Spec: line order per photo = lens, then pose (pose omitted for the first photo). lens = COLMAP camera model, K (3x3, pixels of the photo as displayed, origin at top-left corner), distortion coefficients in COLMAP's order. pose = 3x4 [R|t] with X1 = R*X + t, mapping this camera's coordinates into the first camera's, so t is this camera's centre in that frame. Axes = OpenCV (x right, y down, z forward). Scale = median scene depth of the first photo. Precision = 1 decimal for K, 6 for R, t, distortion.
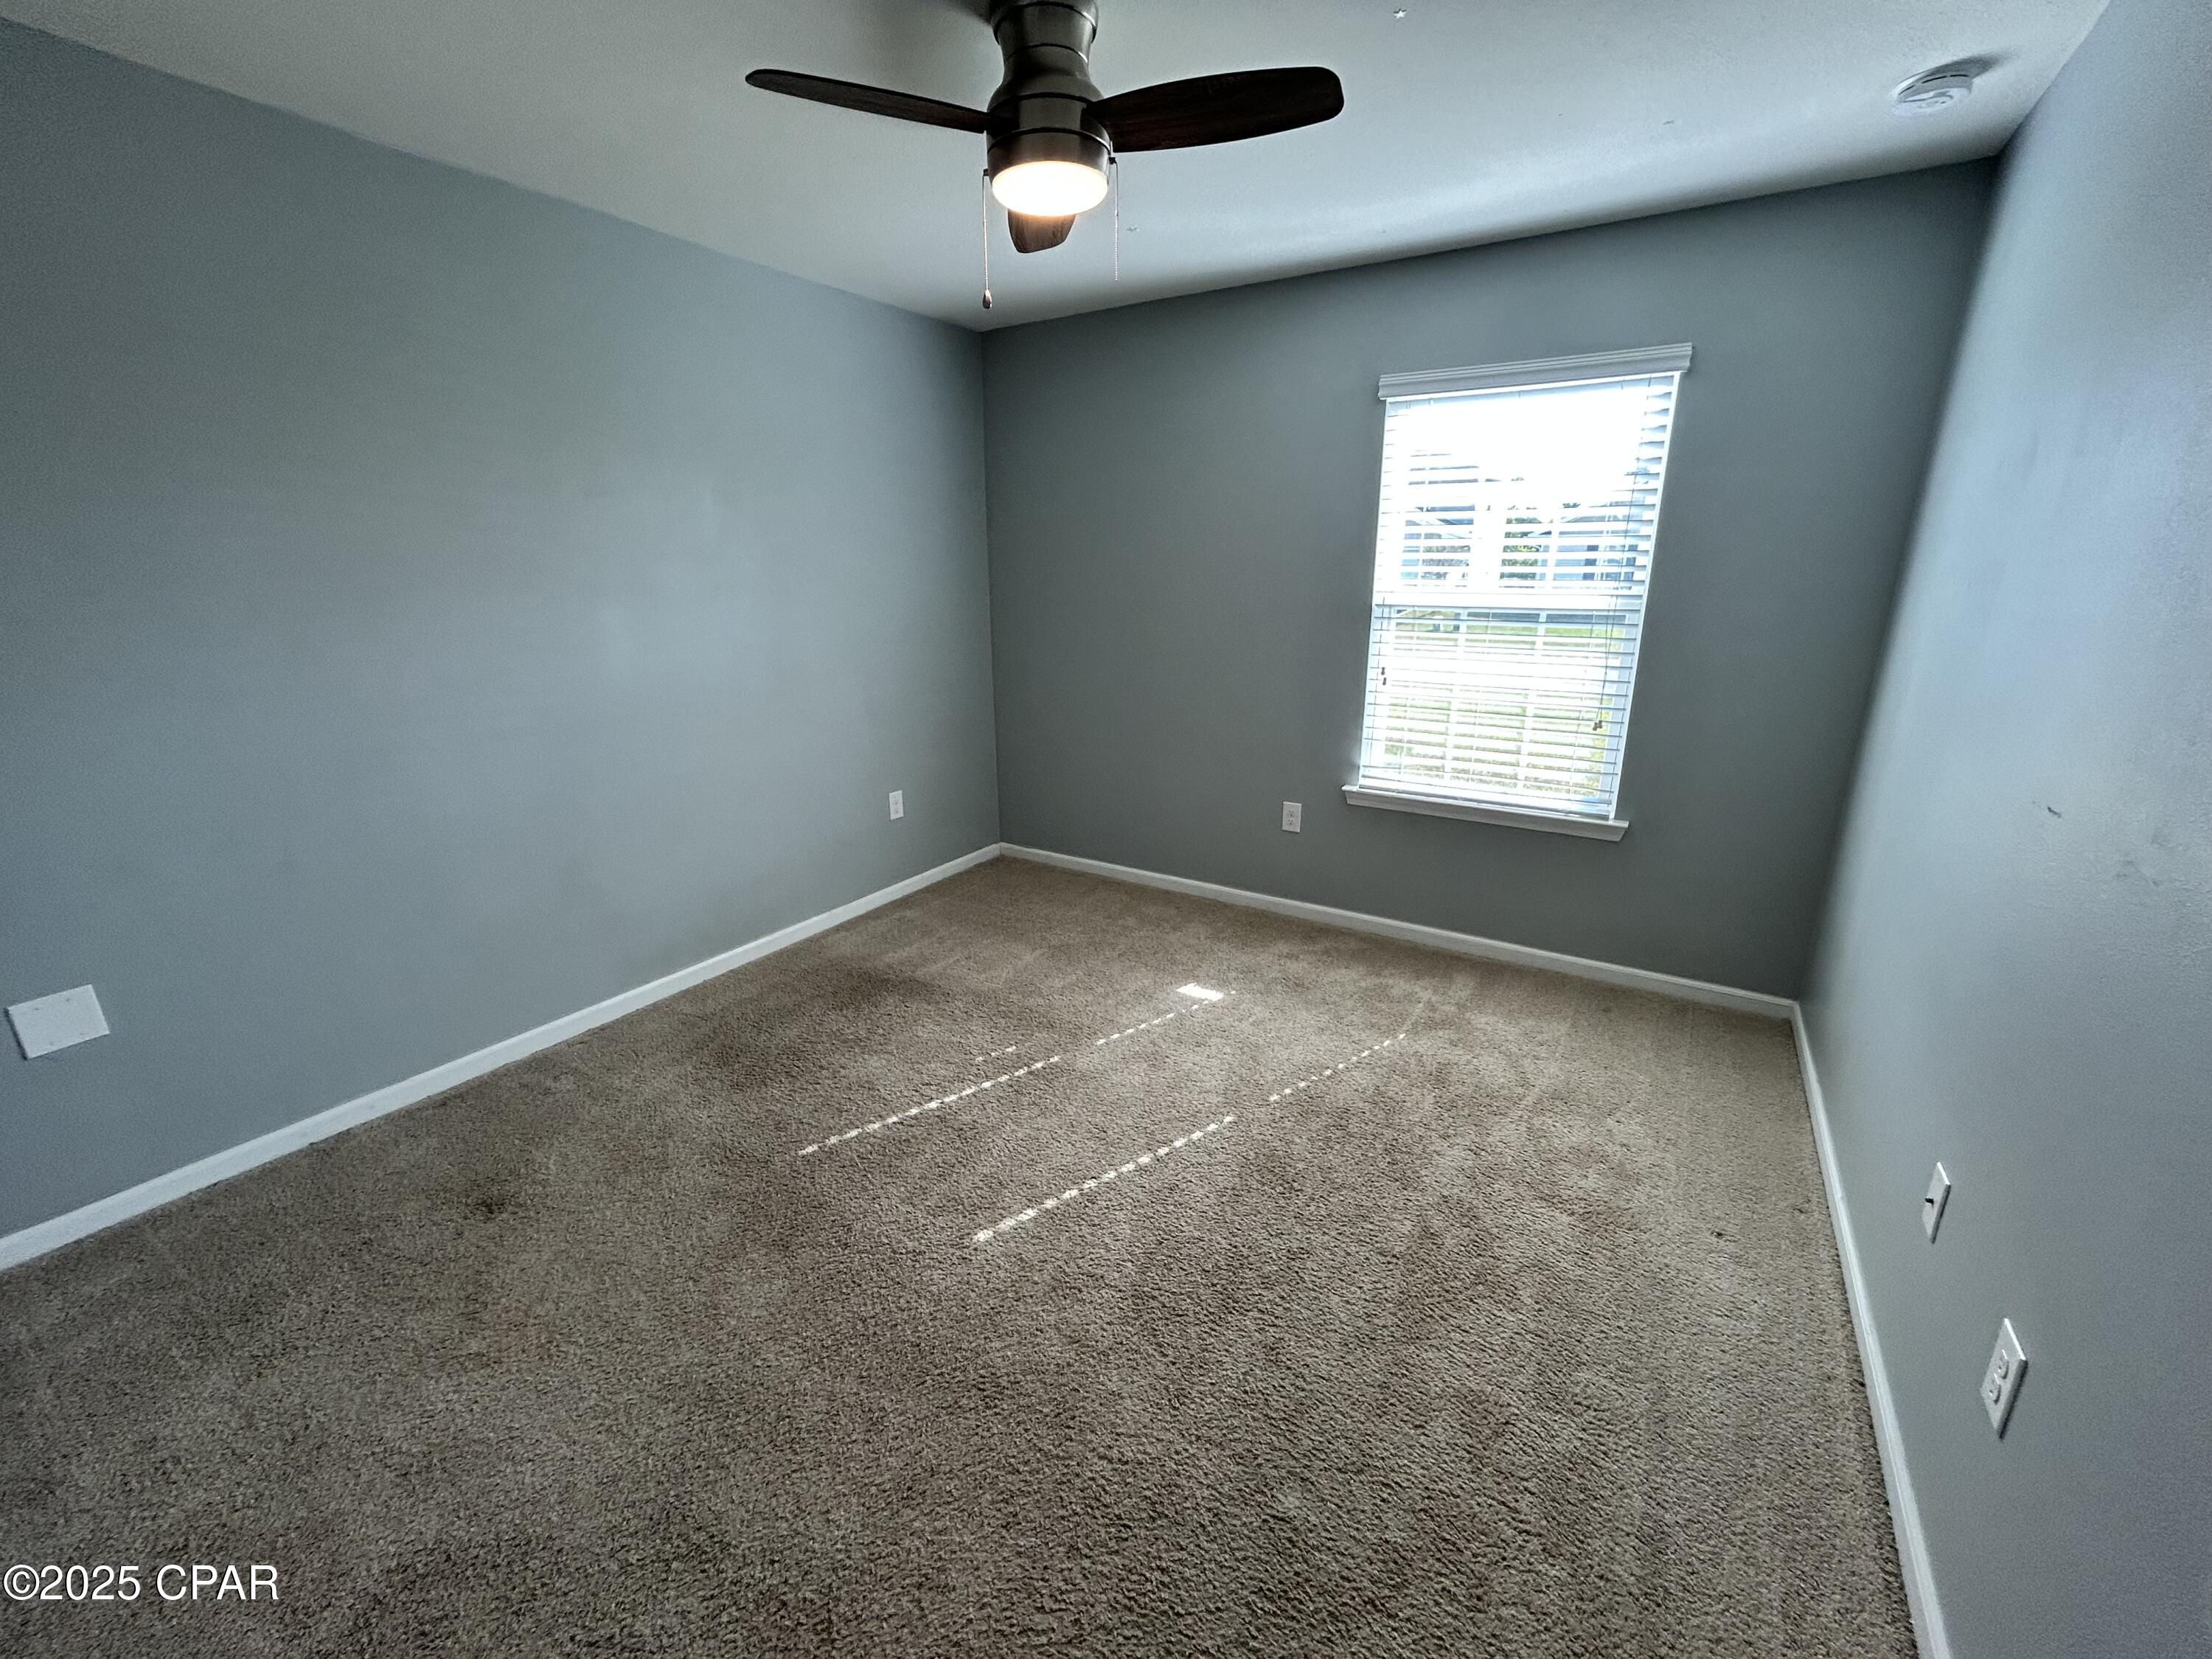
lens RADIAL K [[890.0, 0, 1107.8], [0, 890.0, 825.6], [0, 0, 1]] dist [-0.000039, -0.000487]
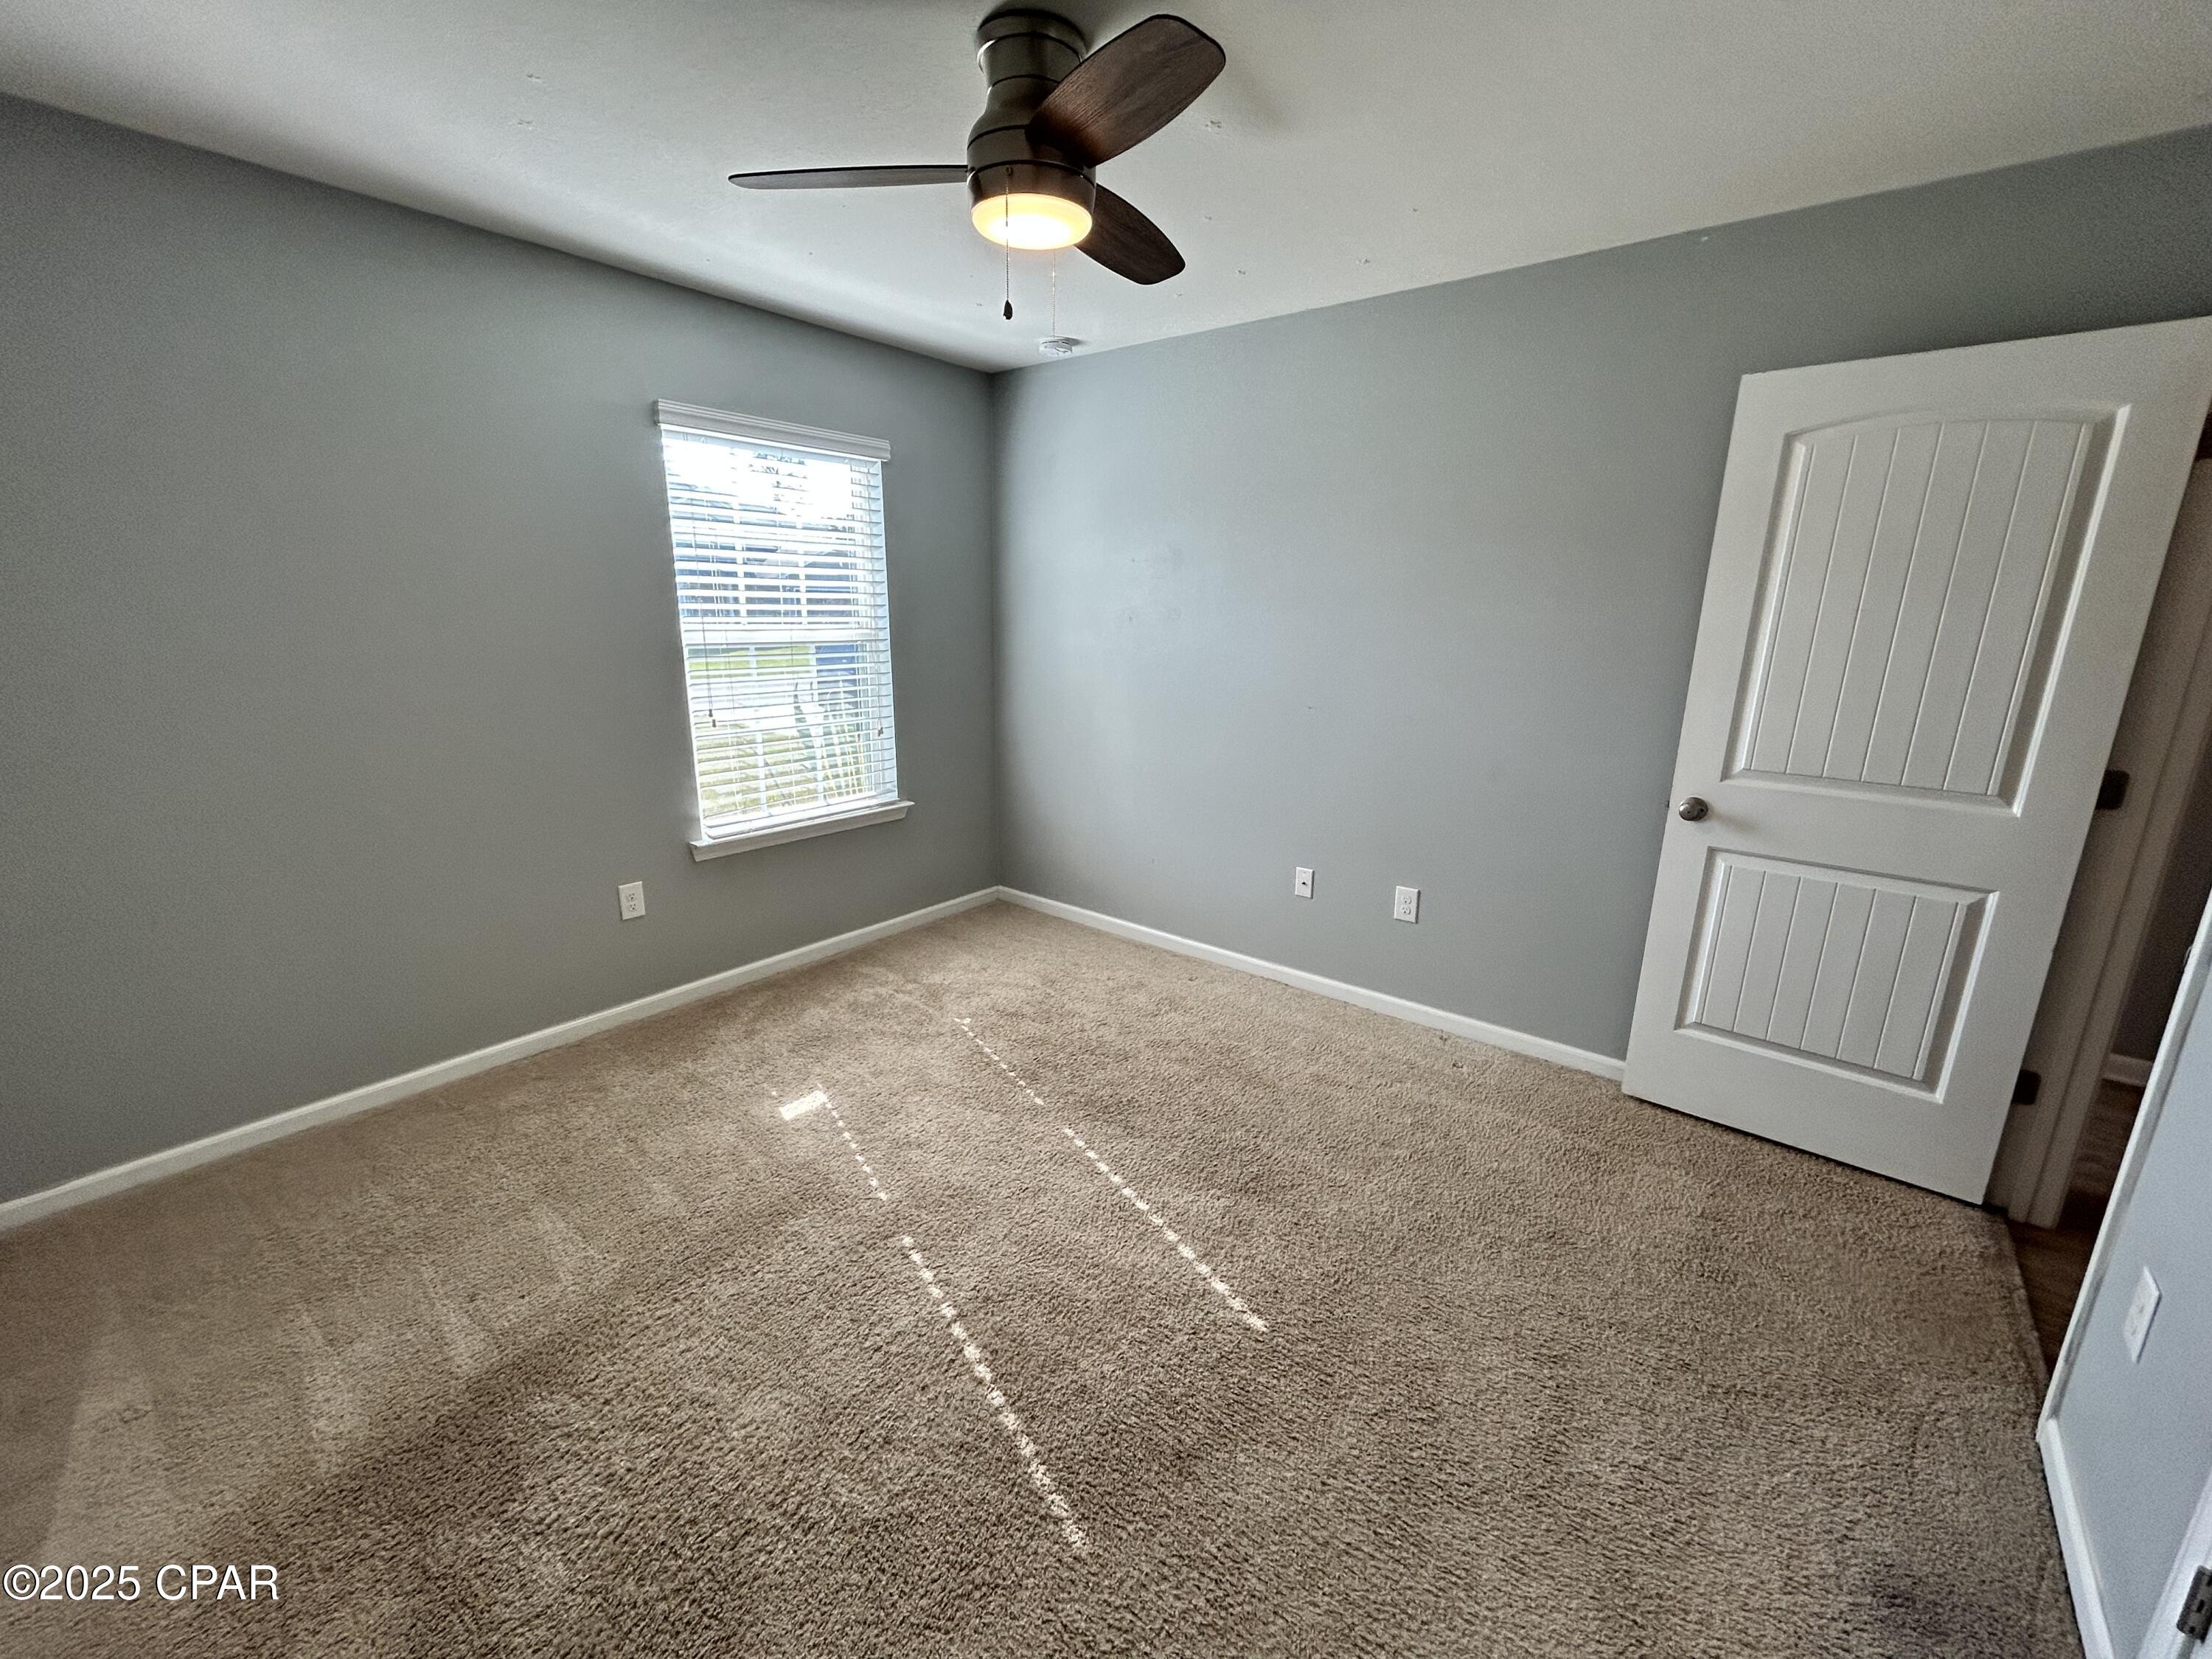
lens RADIAL K [[890.0, 0, 1097.9], [0, 890.0, 827.9], [0, 0, 1]] dist [-0.000039, -0.000487]
pose [[0.123961, -0.236904, 0.963592, -0.613659], [0.266186, 0.943429, 0.197703, -0.143378], [-0.955918, 0.231987, 0.180008, 0.489900]]
